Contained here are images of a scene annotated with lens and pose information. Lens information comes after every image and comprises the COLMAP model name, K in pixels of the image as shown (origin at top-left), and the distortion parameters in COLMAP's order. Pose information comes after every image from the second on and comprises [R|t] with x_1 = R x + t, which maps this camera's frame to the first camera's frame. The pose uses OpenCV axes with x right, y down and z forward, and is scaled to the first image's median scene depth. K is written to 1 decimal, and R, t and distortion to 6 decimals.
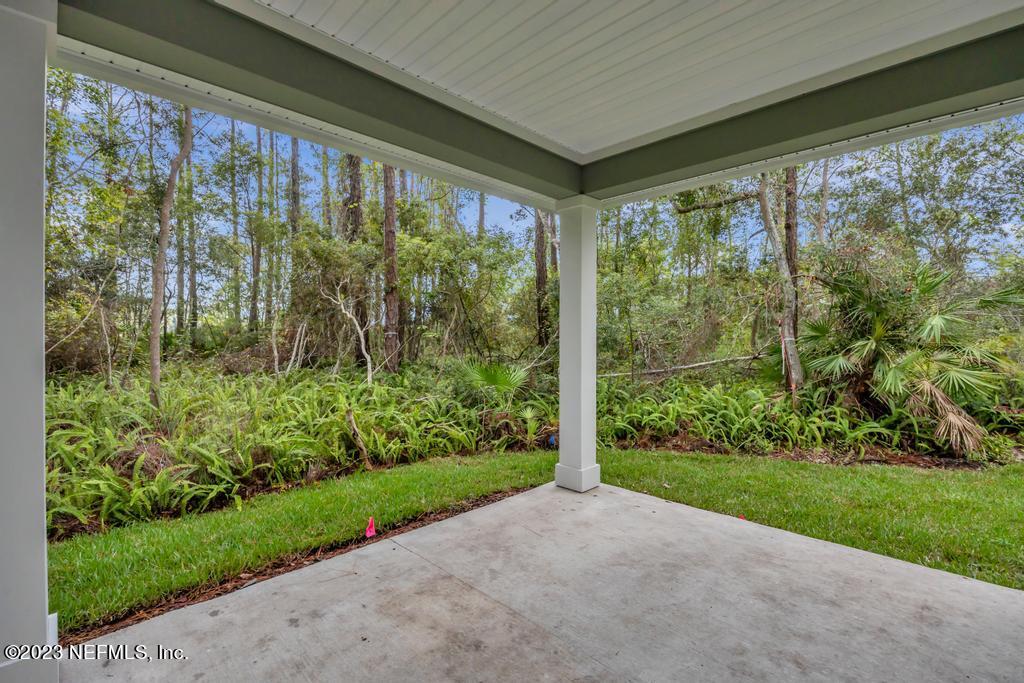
lens RADIAL K [[464.1, 0, 512.0], [0, 464.1, 341.5], [0, 0, 1]] dist [-0.001859, -0.000402]
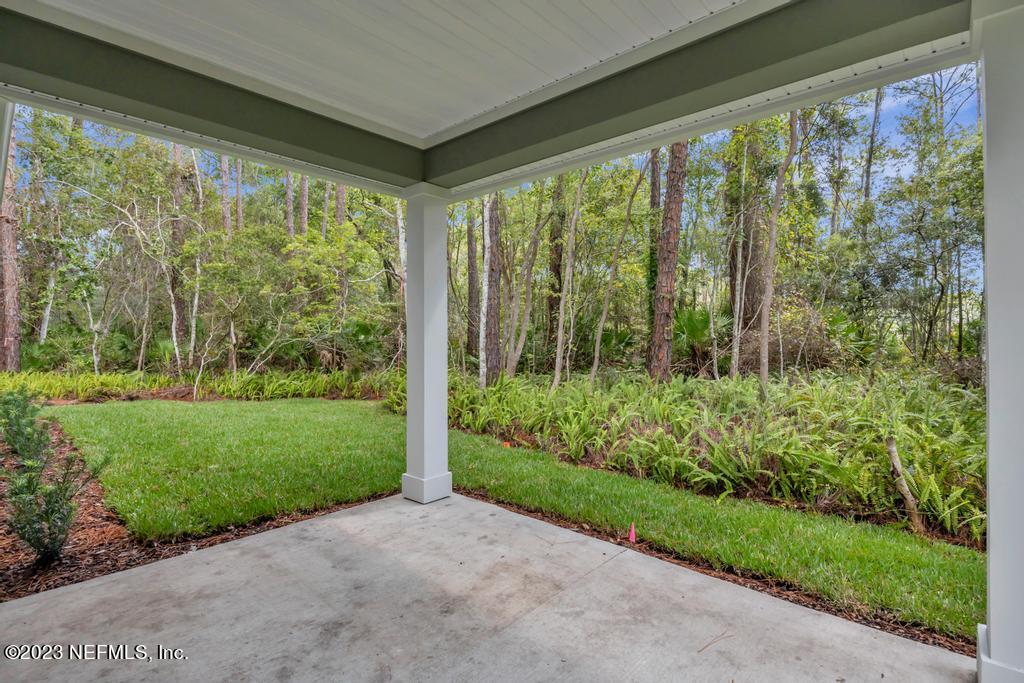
lens RADIAL K [[490.7, 0, 512.0], [0, 490.7, 341.5], [0, 0, 1]] dist [-0.000782, 0.000089]
pose [[0.012969, -0.003958, -0.999908, 0.698742], [0.002028, 0.999990, -0.003932, 0.004632], [0.999914, -0.001977, 0.012977, 0.714724]]
